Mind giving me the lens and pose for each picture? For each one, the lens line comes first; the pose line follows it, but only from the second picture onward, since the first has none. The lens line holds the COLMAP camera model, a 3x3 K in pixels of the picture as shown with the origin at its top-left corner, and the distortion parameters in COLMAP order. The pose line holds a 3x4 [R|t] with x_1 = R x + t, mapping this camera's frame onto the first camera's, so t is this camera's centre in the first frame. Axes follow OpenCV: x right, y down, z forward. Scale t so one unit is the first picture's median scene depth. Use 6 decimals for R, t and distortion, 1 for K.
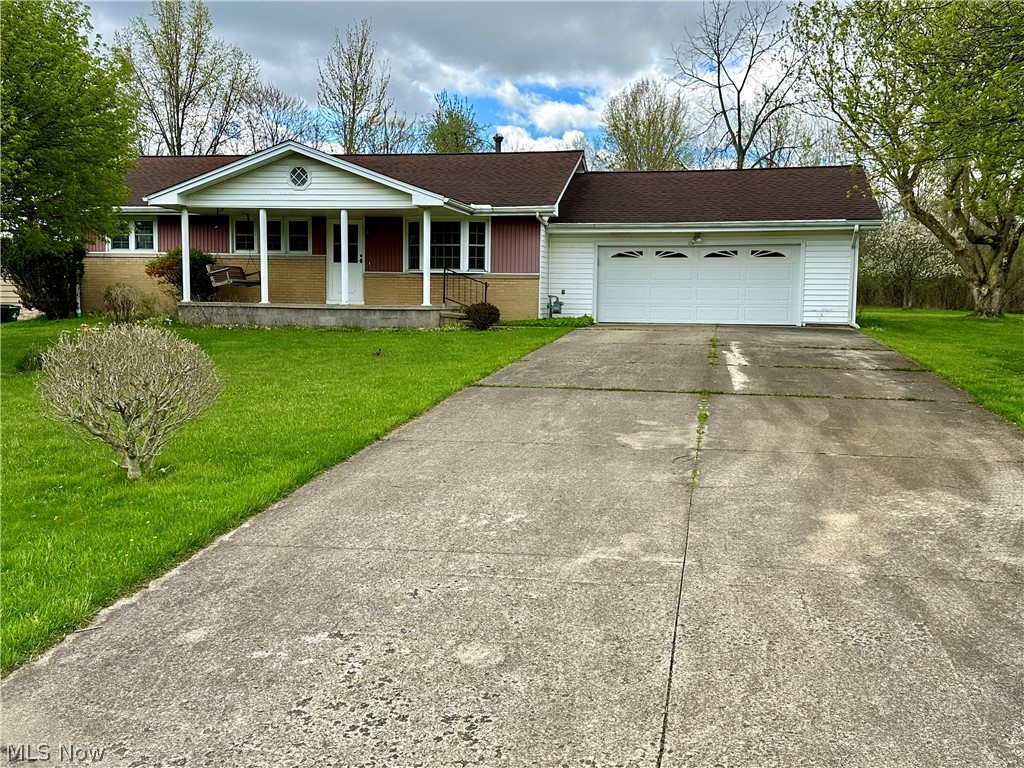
lens RADIAL K [[928.0, 0, 512.0], [0, 928.0, 384.0], [0, 0, 1]] dist [0.181728, -0.366262]
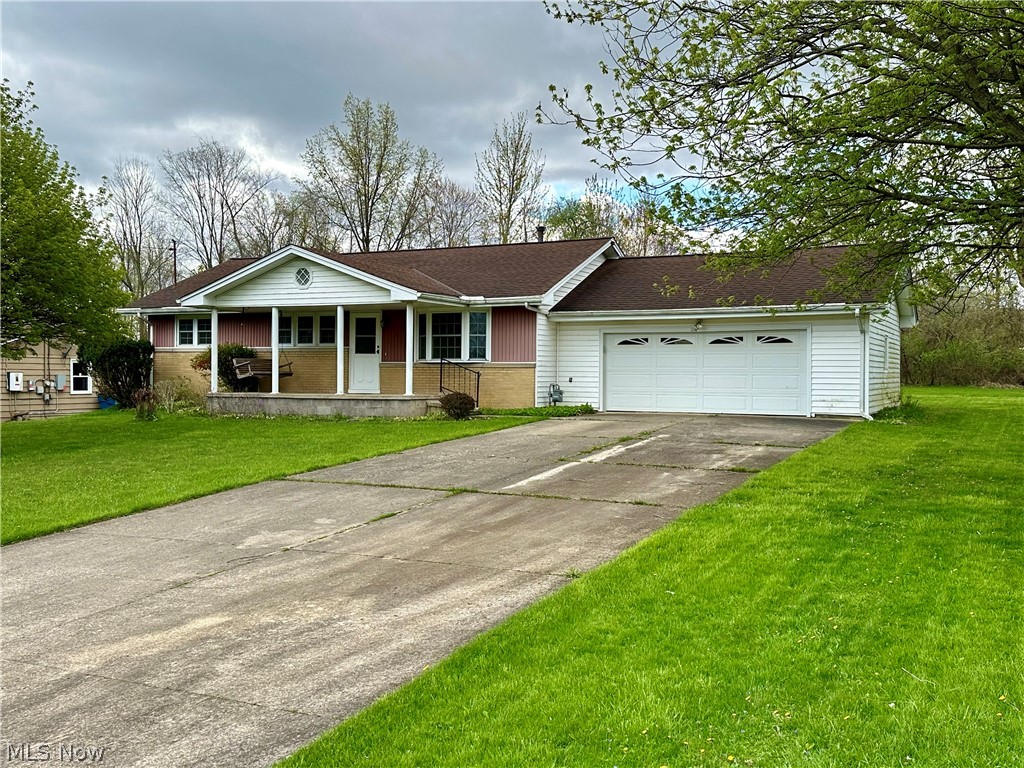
lens RADIAL K [[966.9, 0, 512.0], [0, 966.9, 384.0], [0, 0, 1]] dist [0.135906, -0.006115]
pose [[0.968978, -0.004749, -0.247101, 0.259336], [-0.016153, 0.996461, -0.082489, -0.009520], [0.246619, 0.083922, 0.965472, -0.004409]]
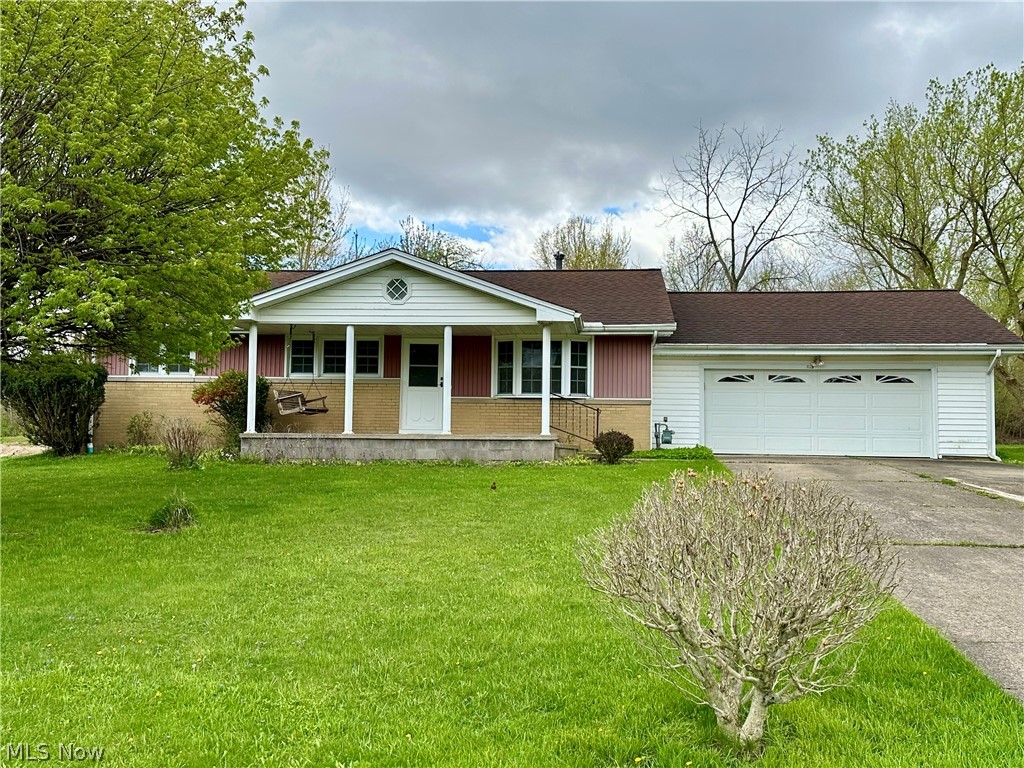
lens RADIAL K [[928.0, 0, 512.0], [0, 928.0, 384.0], [0, 0, 1]] dist [0.181728, -0.366262]
pose [[0.993329, 0.003716, 0.115253, -0.203739], [0.012252, 0.990421, -0.137533, -0.011911], [-0.114660, 0.138028, 0.983769, 0.138070]]
